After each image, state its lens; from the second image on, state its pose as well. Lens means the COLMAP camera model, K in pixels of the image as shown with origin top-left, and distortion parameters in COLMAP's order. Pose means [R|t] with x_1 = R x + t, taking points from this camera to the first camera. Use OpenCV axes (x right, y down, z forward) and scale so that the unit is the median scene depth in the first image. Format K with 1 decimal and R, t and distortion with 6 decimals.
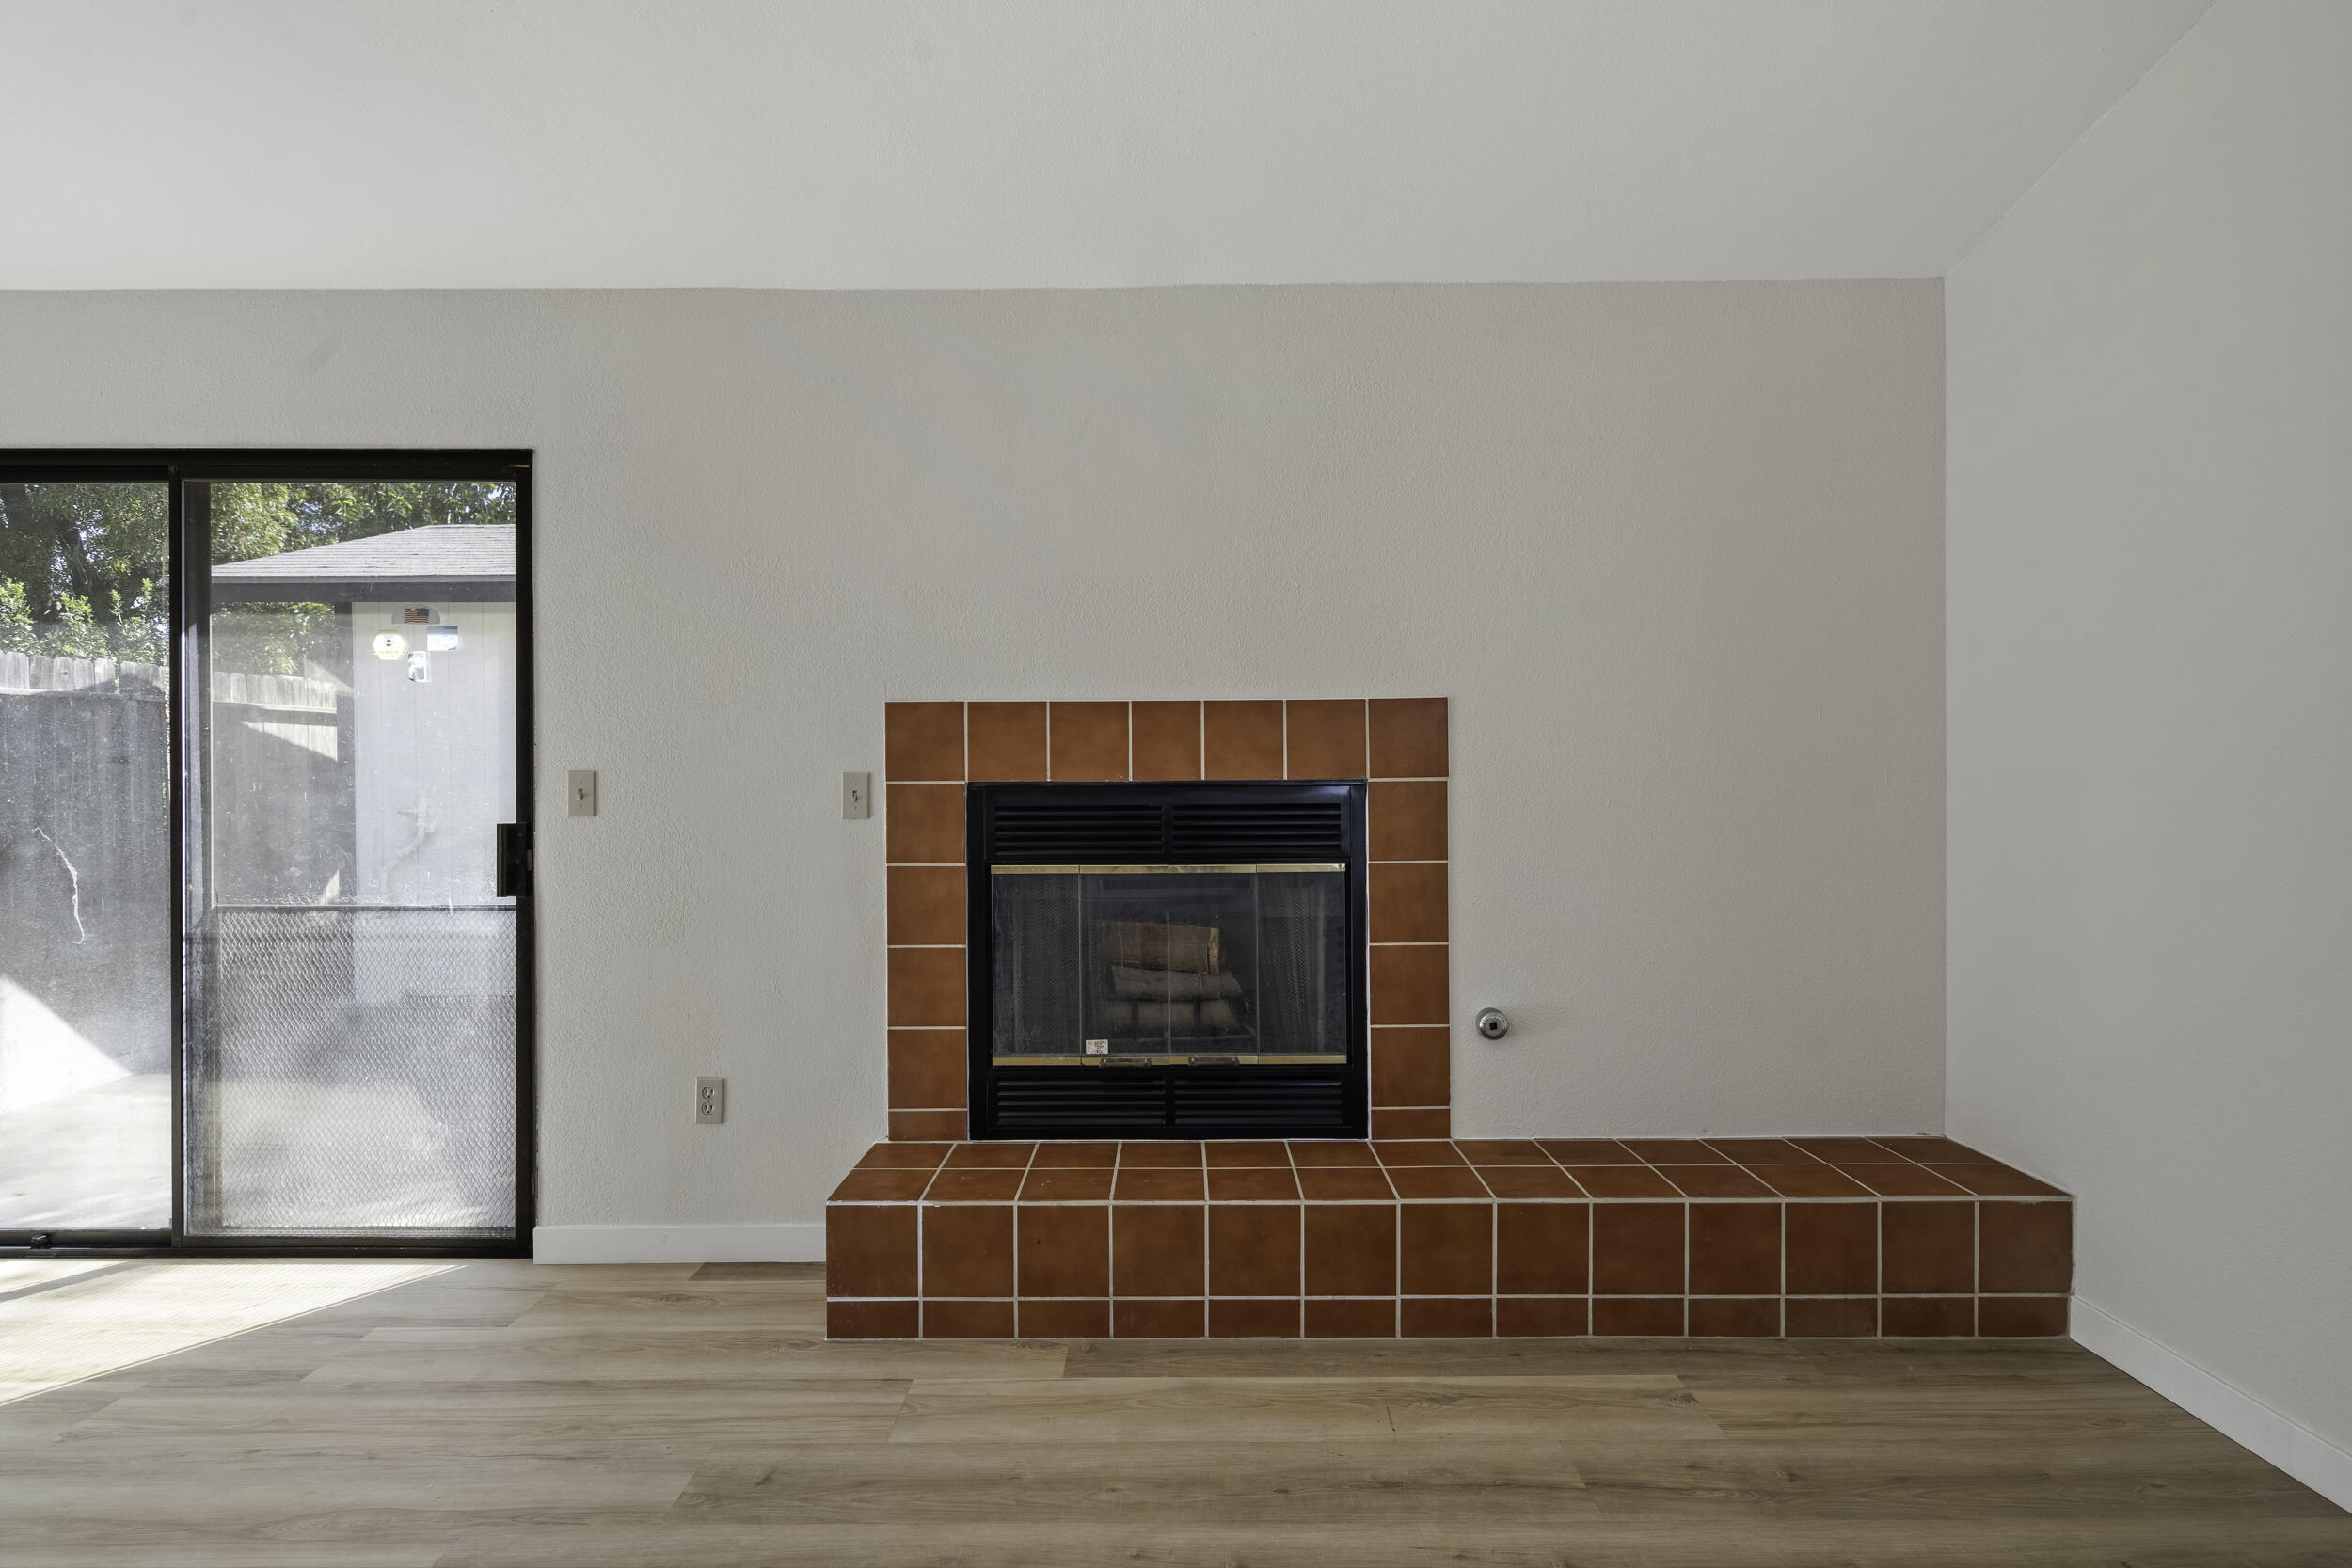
lens RADIAL K [[1190.7, 0, 1175.3], [0, 1190.7, 784.1], [0, 0, 1]] dist [0.000864, 0.001498]
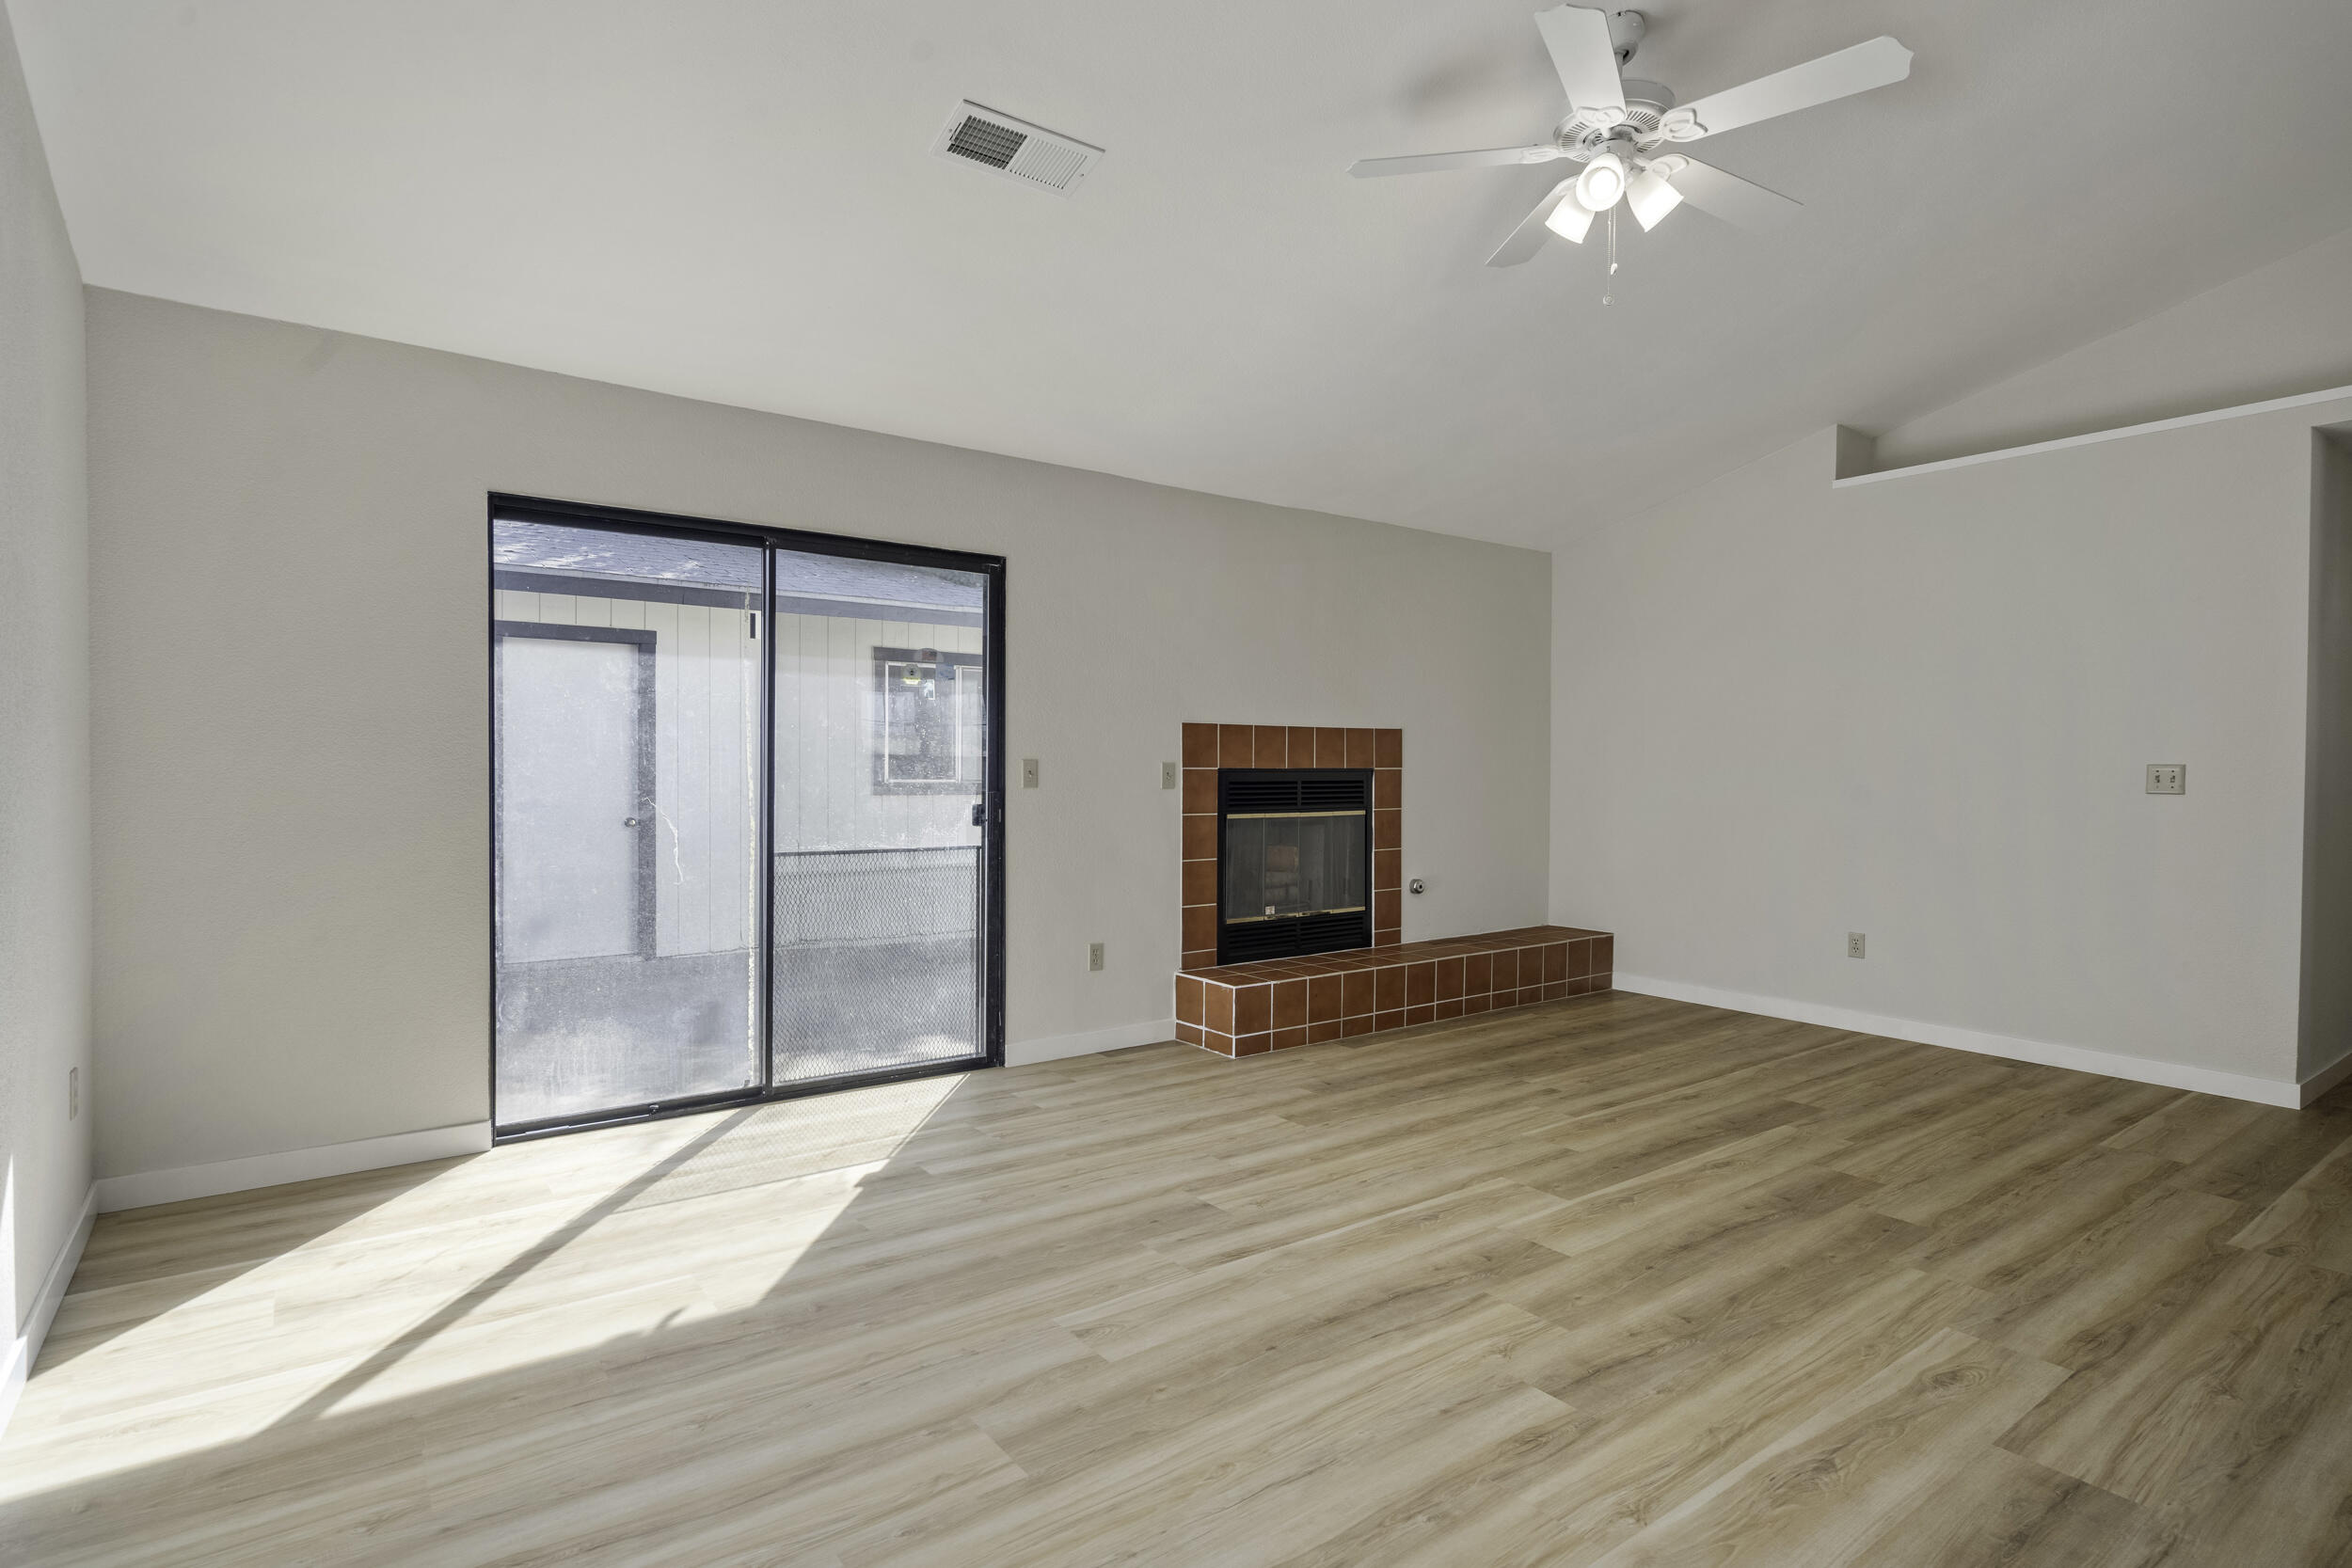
lens RADIAL K [[1174.7, 0, 1168.4], [0, 1174.7, 786.8], [0, 0, 1]] dist [0.002126, 0.000314]
pose [[0.805415, -0.001151, 0.592710, -1.295141], [-0.005932, 0.999932, 0.010003, 0.008991], [-0.592681, -0.011573, 0.805354, -0.395618]]
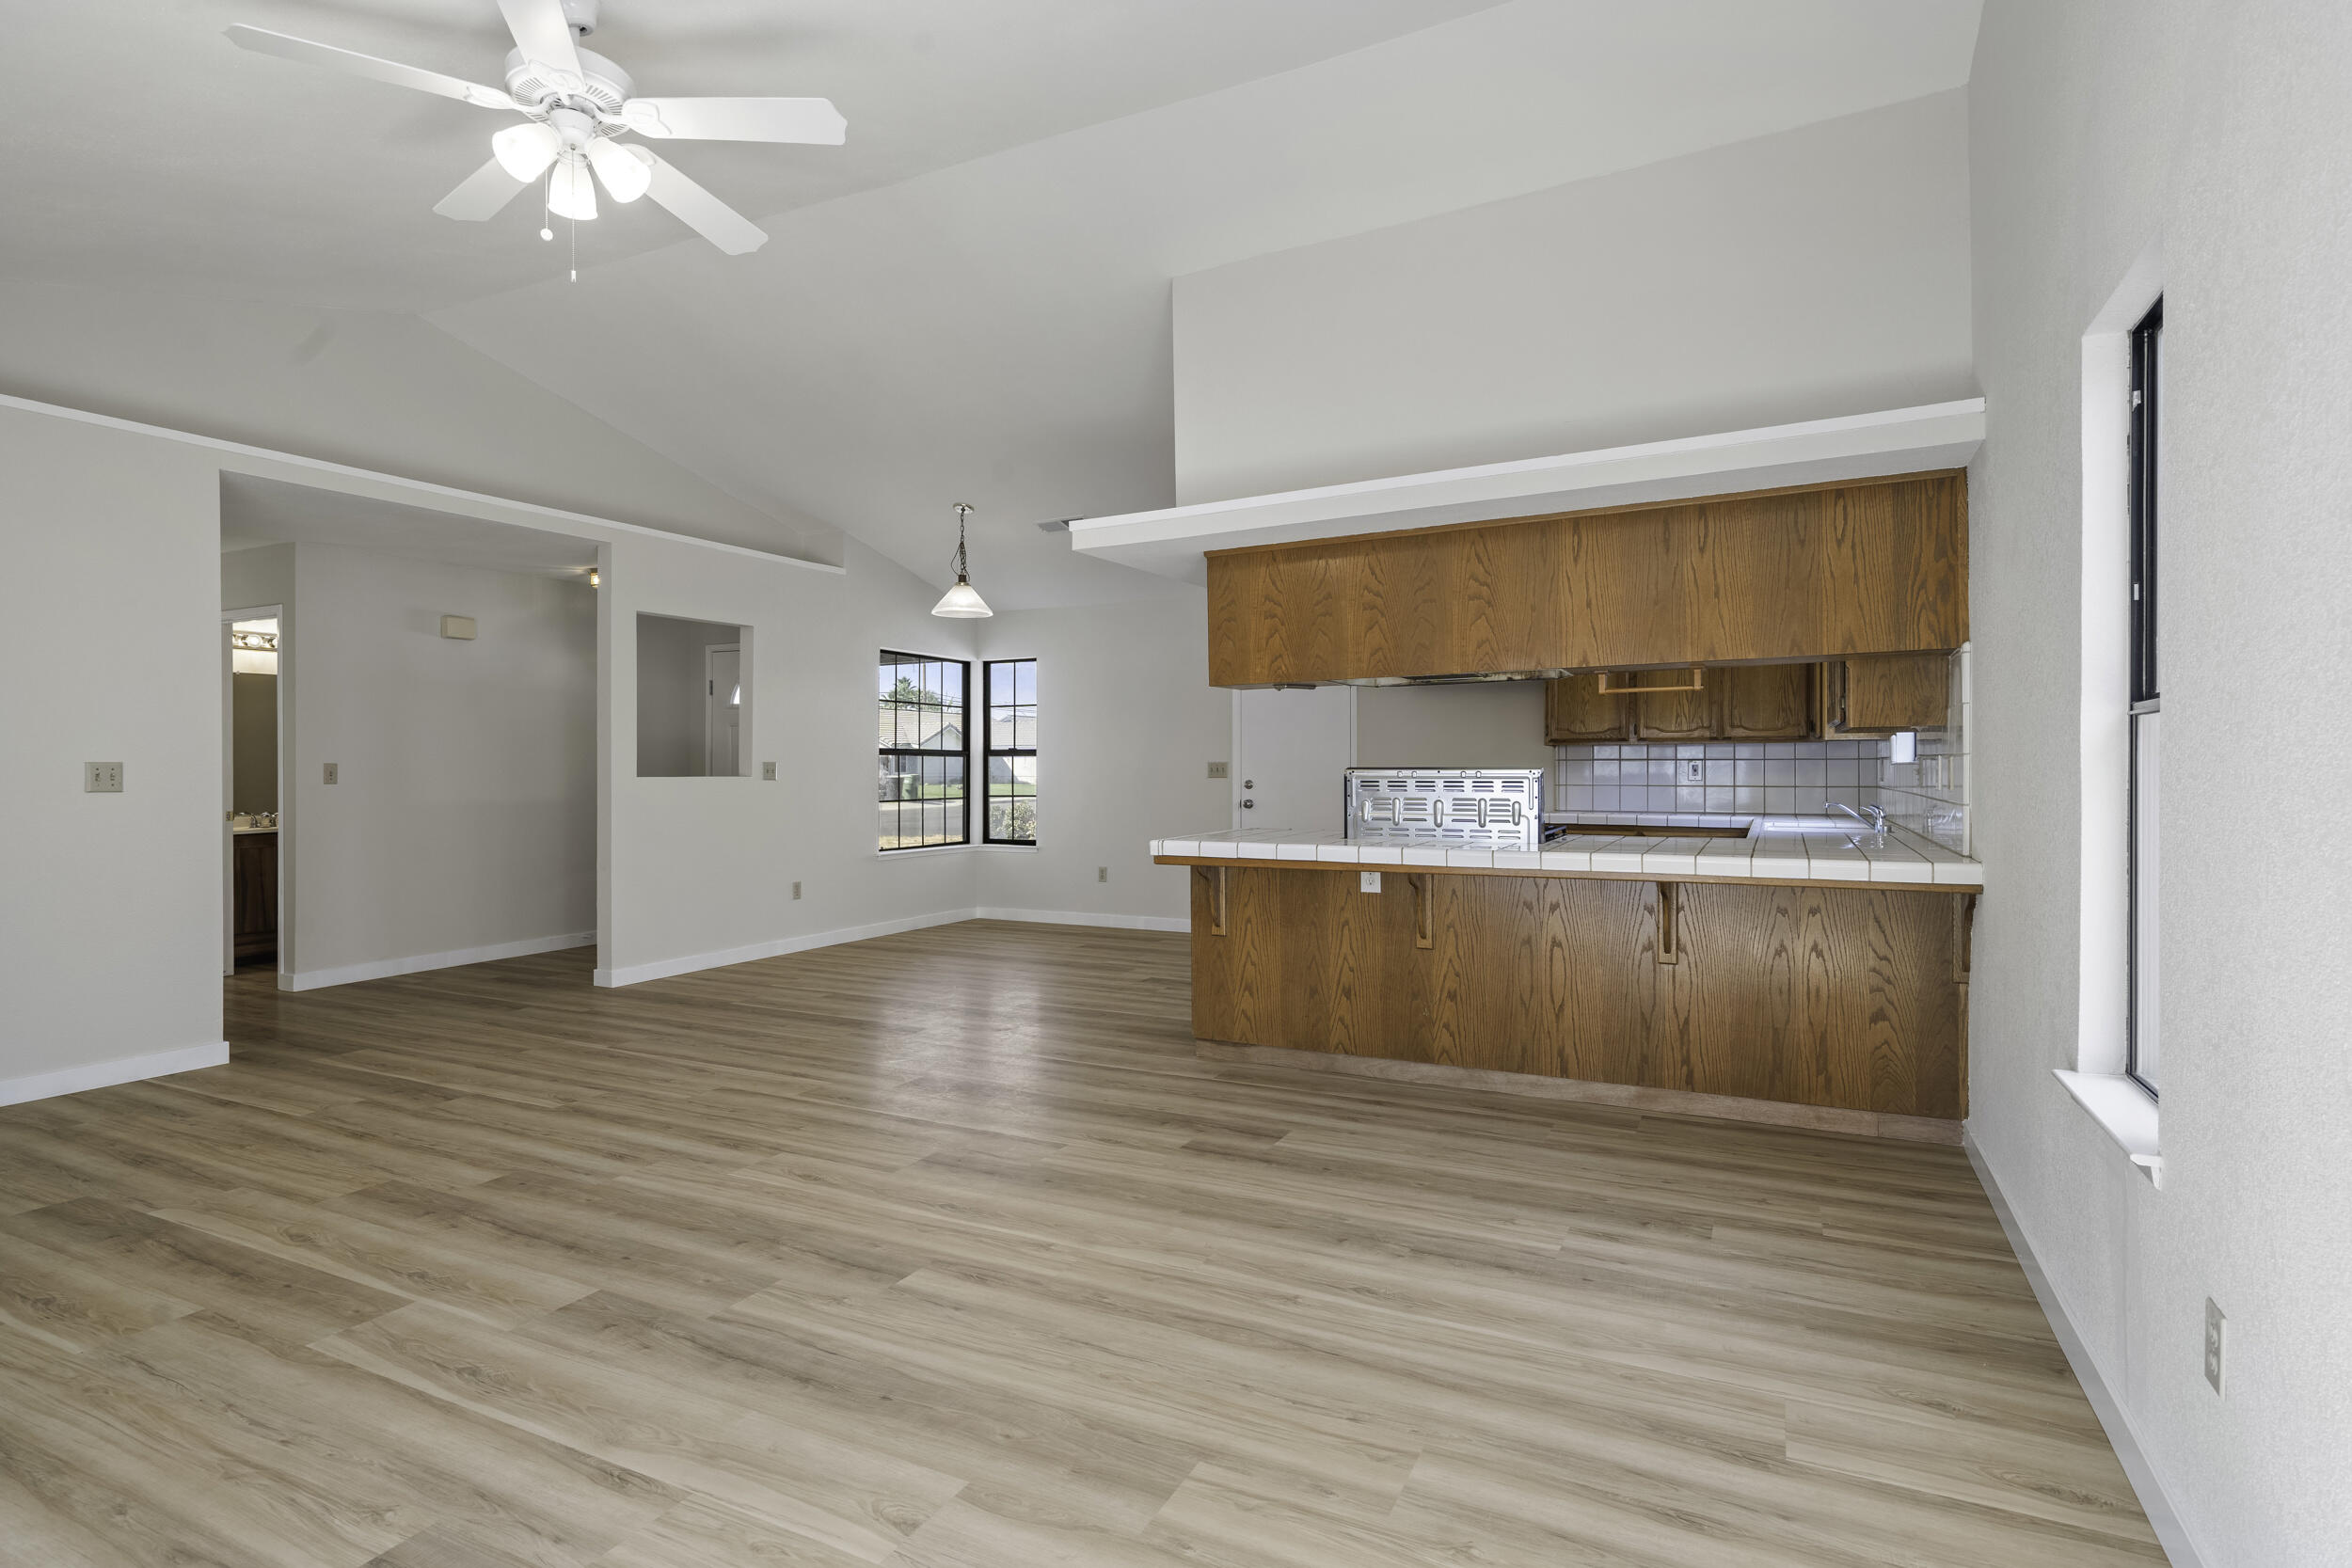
lens RADIAL K [[1182.4, 0, 1166.3], [0, 1182.4, 776.2], [0, 0, 1]] dist [0.001736, 0.000676]
pose [[-0.892419, 0.003372, 0.451195, -1.259479], [0.009350, 0.999896, 0.011022, 0.000440], [-0.451111, 0.014055, -0.892357, 0.804382]]
